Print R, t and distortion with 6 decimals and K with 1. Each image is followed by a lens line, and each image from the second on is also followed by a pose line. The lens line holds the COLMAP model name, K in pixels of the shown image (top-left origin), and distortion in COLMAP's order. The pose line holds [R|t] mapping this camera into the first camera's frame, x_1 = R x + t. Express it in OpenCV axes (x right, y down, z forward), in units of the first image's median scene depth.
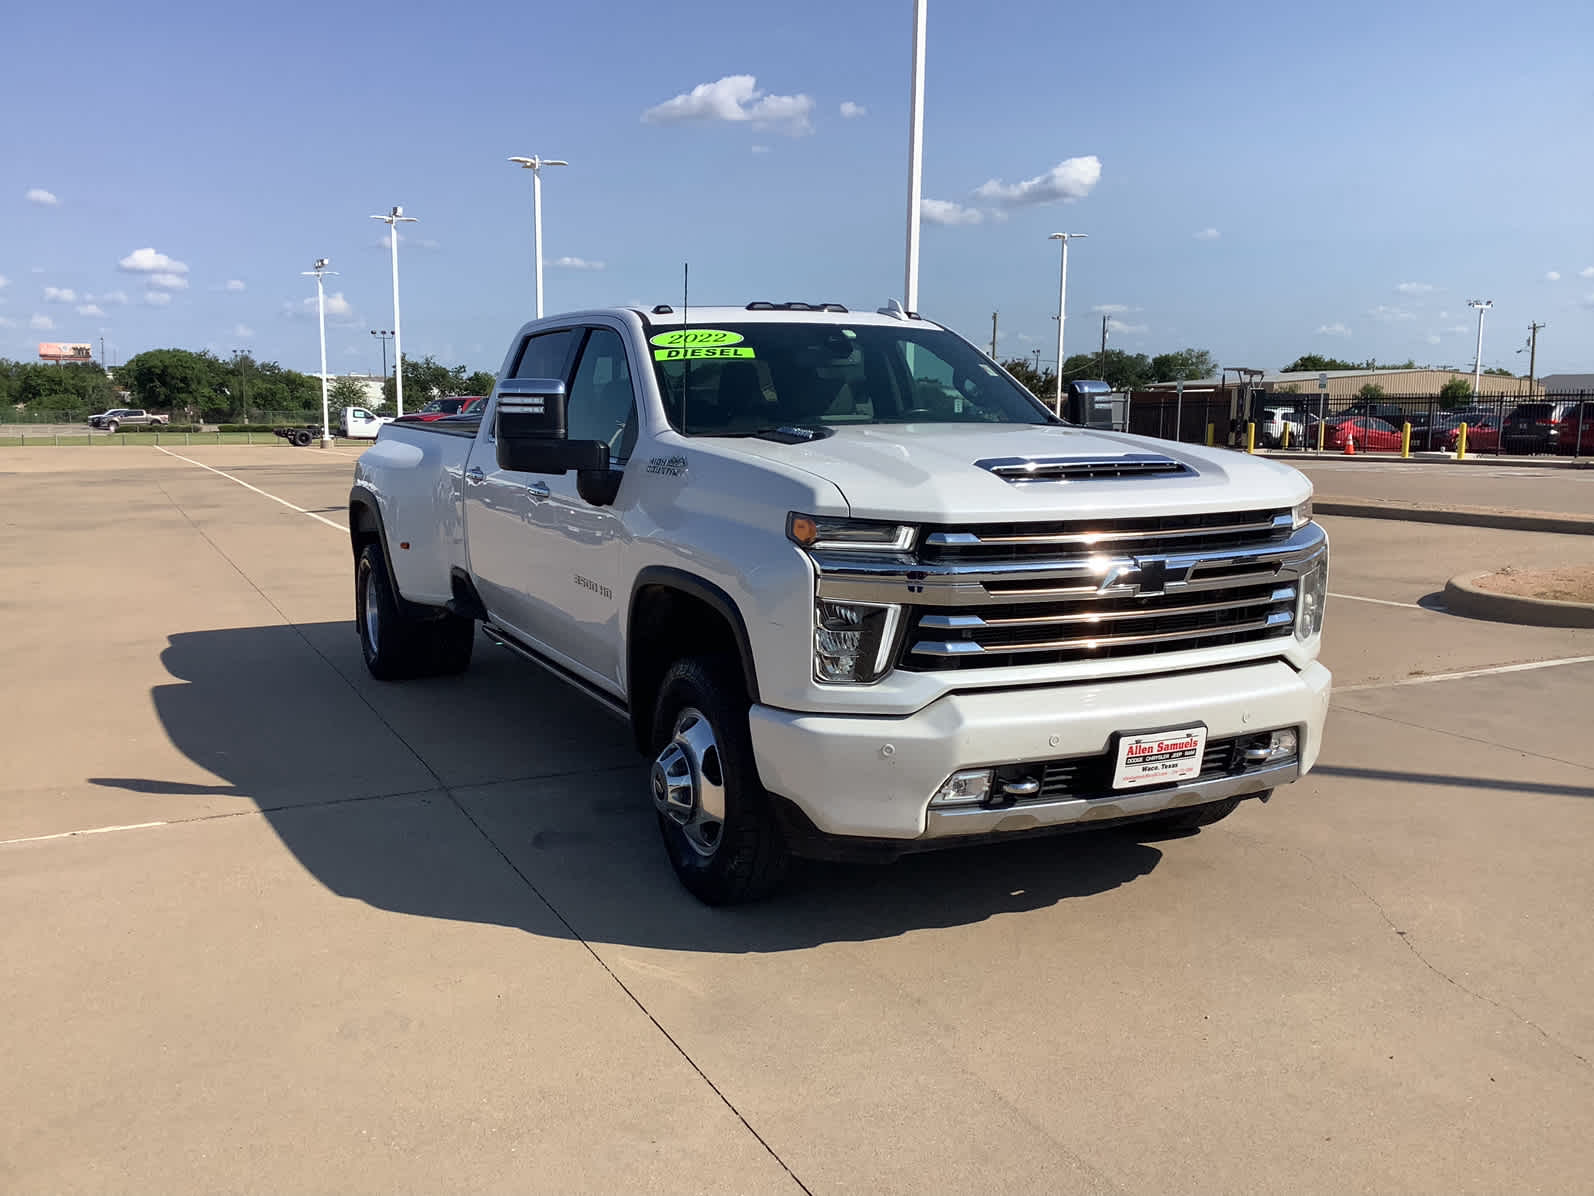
lens RADIAL K [[1432.1, 0, 797.0], [0, 1432.1, 598.0], [0, 0, 1]] dist [0.111332, -0.188391]
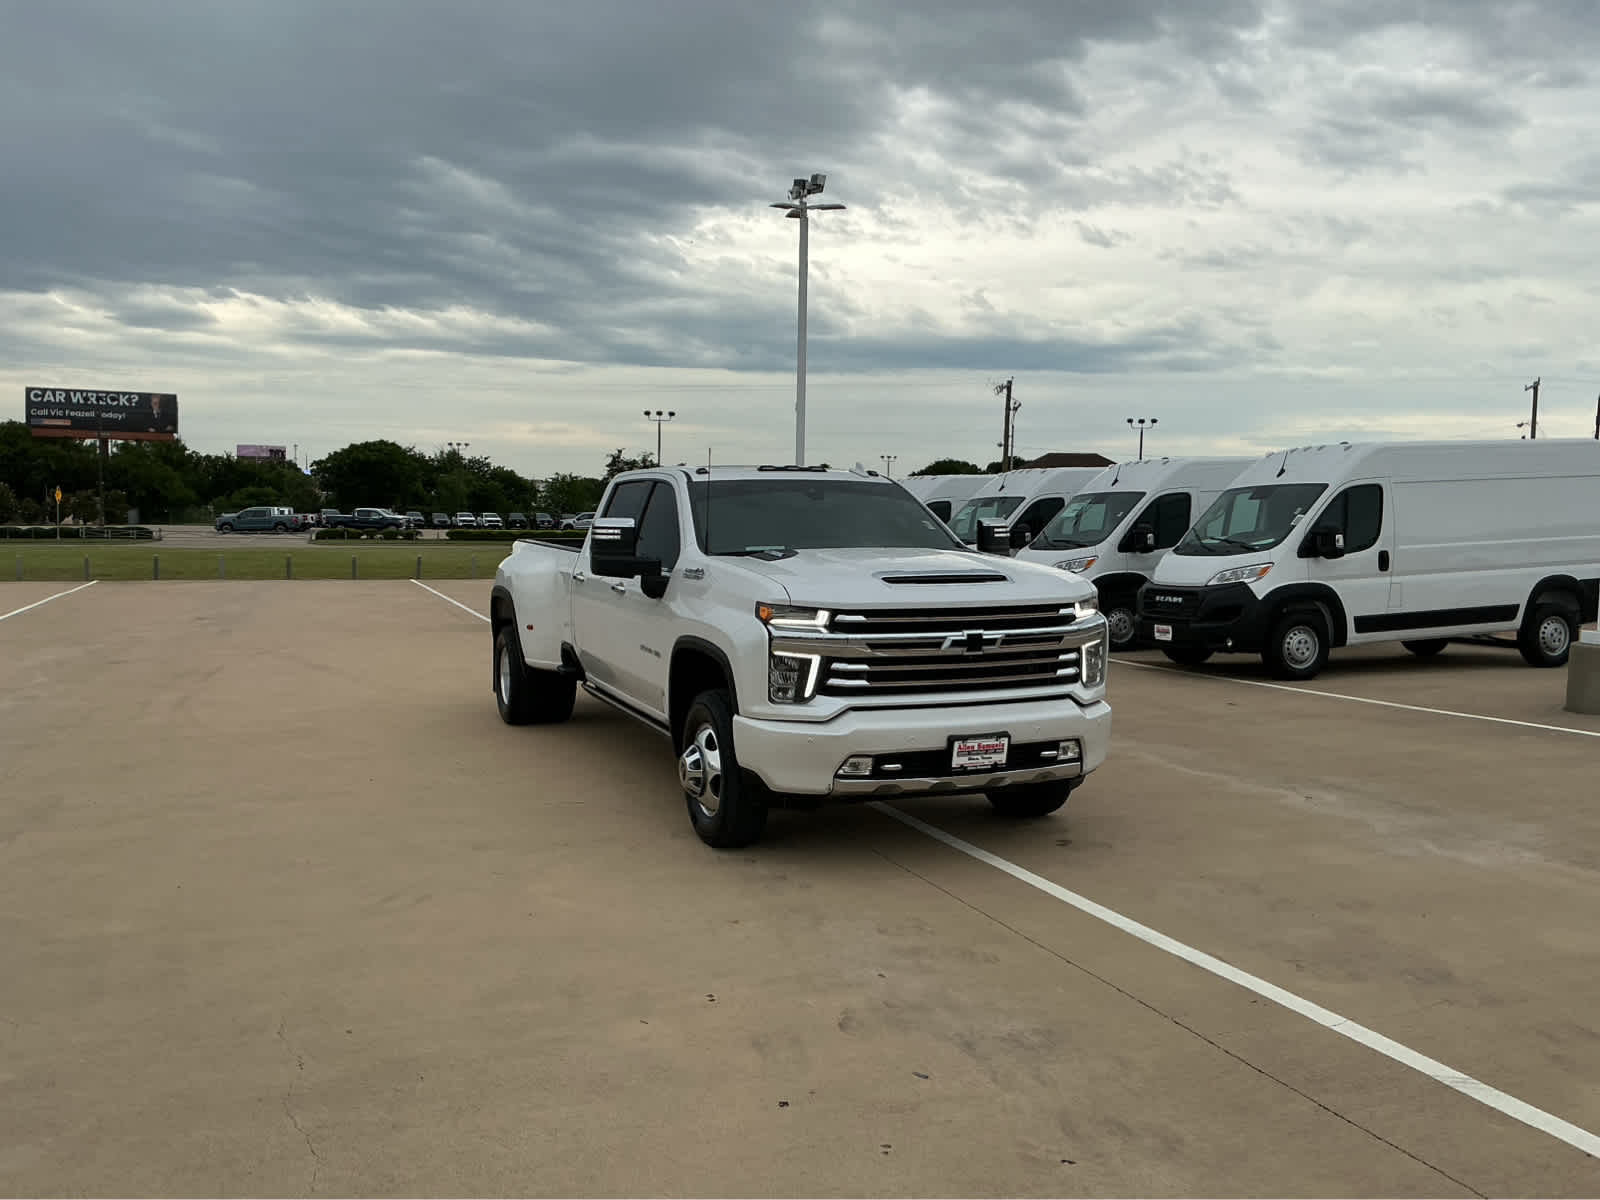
lens RADIAL K [[1316.3, 0, 800.0], [0, 1316.3, 600.0], [0, 0, 1]] dist [0.104579, -0.191422]
pose [[0.998090, 0.009863, -0.060986, 0.134201], [-0.014050, 0.997544, -0.068616, 0.042016], [0.060160, 0.069341, 0.995777, -0.519879]]
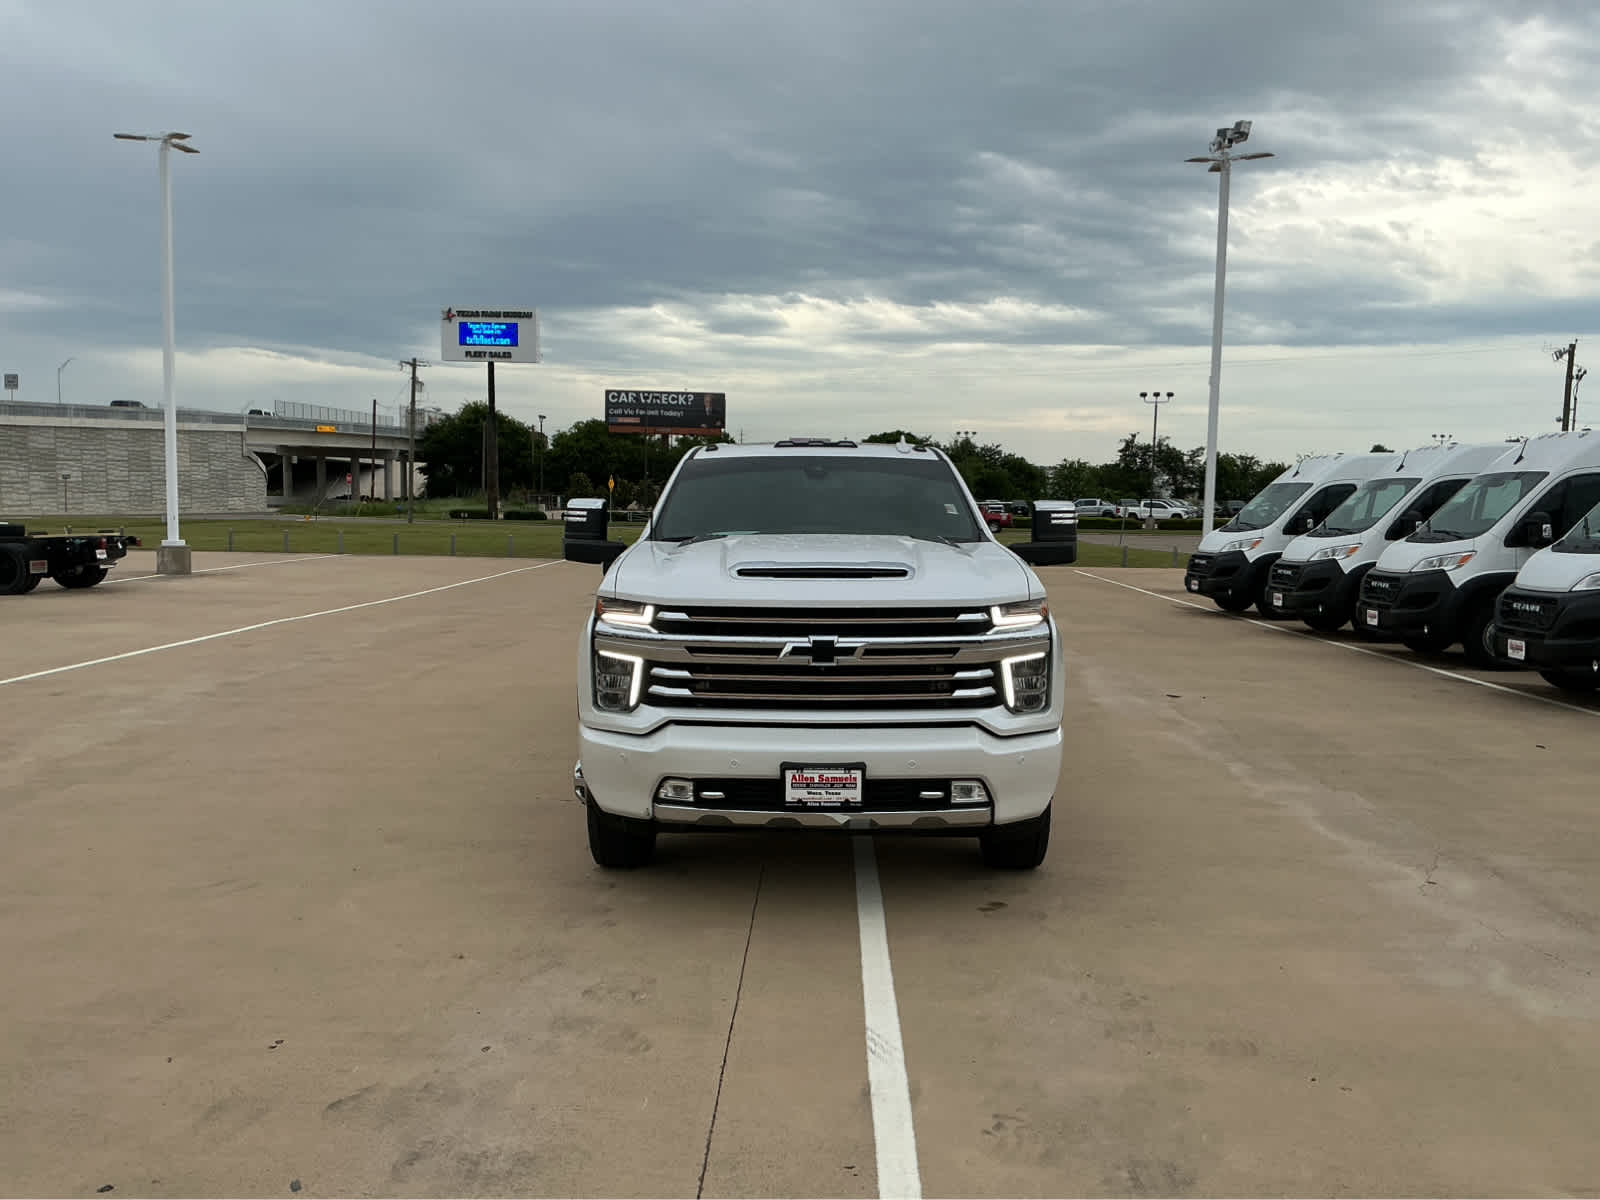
lens RADIAL K [[1316.3, 0, 800.0], [0, 1316.3, 600.0], [0, 0, 1]] dist [0.104579, -0.191422]
pose [[0.897443, 0.041689, -0.439156, 0.750564], [-0.067194, 0.996826, -0.042685, -0.008495], [0.435983, 0.067816, 0.897396, -0.127236]]
